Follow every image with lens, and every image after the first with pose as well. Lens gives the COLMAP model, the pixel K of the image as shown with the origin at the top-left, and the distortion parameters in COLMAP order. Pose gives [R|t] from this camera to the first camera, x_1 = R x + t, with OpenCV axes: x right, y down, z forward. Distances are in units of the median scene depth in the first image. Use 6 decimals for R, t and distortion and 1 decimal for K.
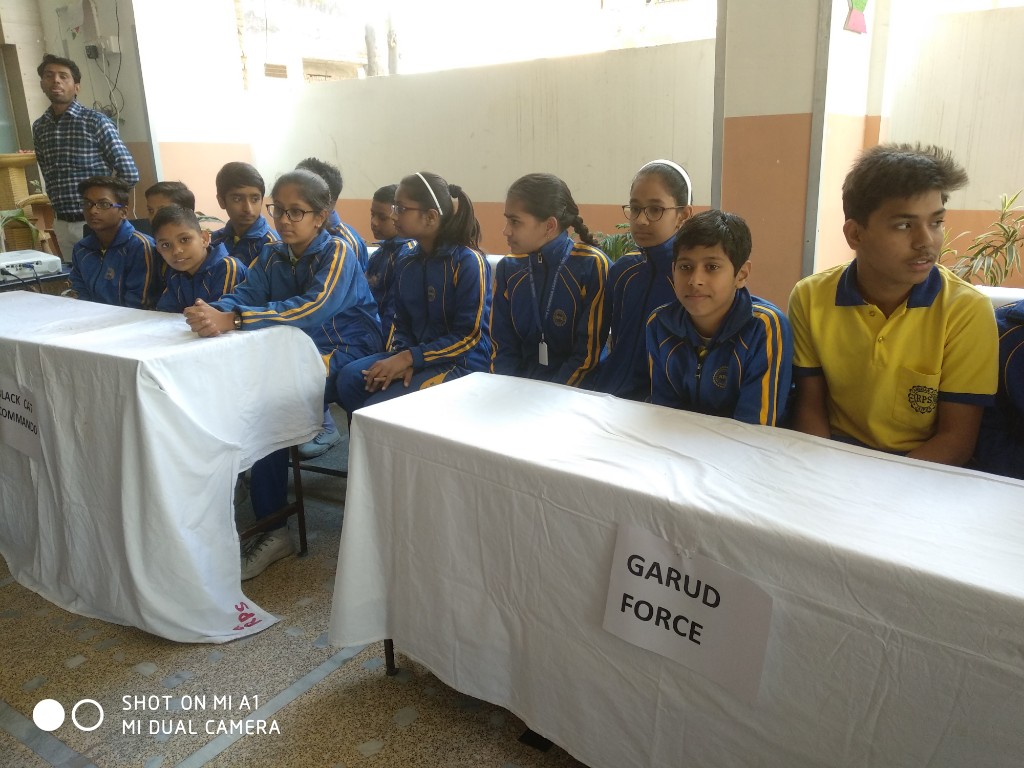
lens RADIAL K [[807.0, 0, 497.0], [0, 807.0, 362.7], [0, 0, 1]] dist [0.028440, -0.005420]
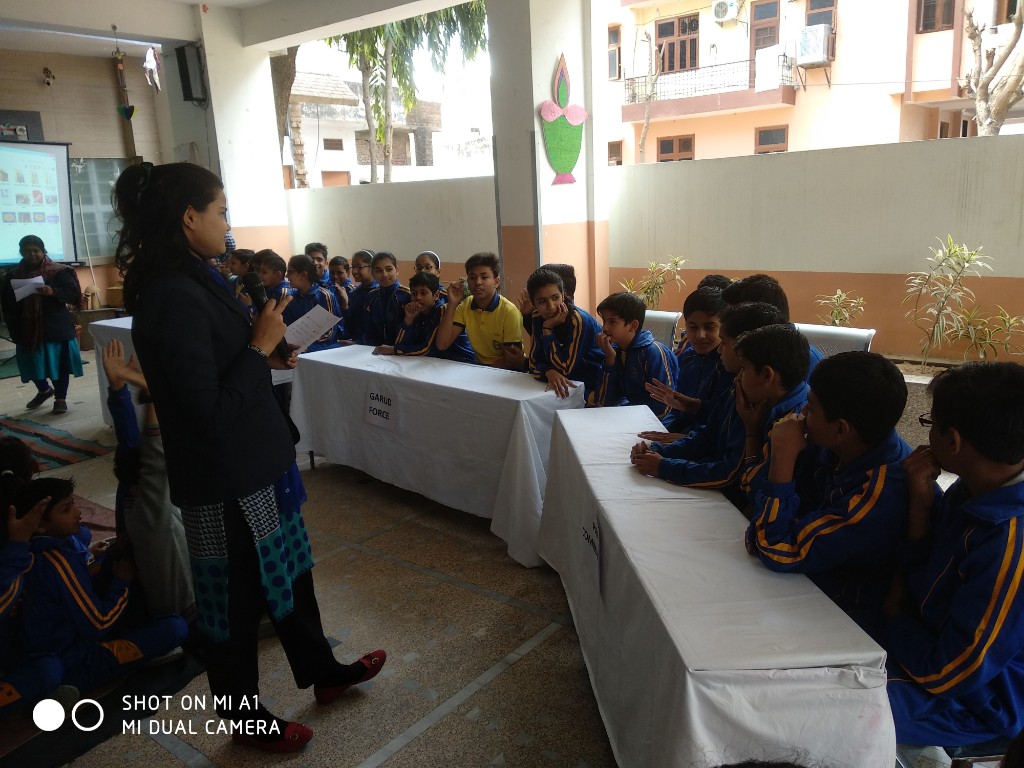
lens RADIAL K [[801.7, 0, 512.0], [0, 801.7, 384.0], [0, 0, 1]] dist [0.007634, -0.015394]
pose [[0.997636, 0.006223, -0.068445, 0.743594], [-0.007790, 0.999713, -0.022653, 0.222823], [0.068284, 0.023133, 0.997398, -1.615493]]
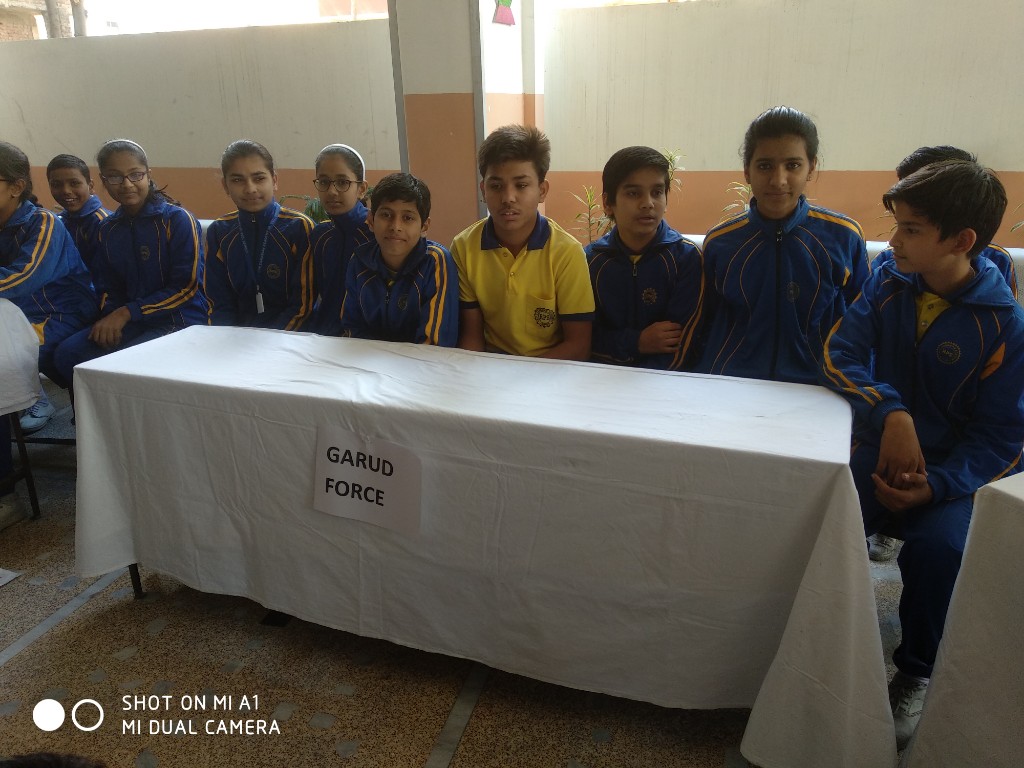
lens RADIAL K [[801.7, 0, 512.0], [0, 801.7, 384.0], [0, 0, 1]] dist [0.007634, -0.015394]
pose [[0.943094, -0.093749, 0.319038, 0.036060], [0.071366, 0.994142, 0.081164, 0.044283], [-0.324779, -0.053776, 0.944260, -0.249331]]
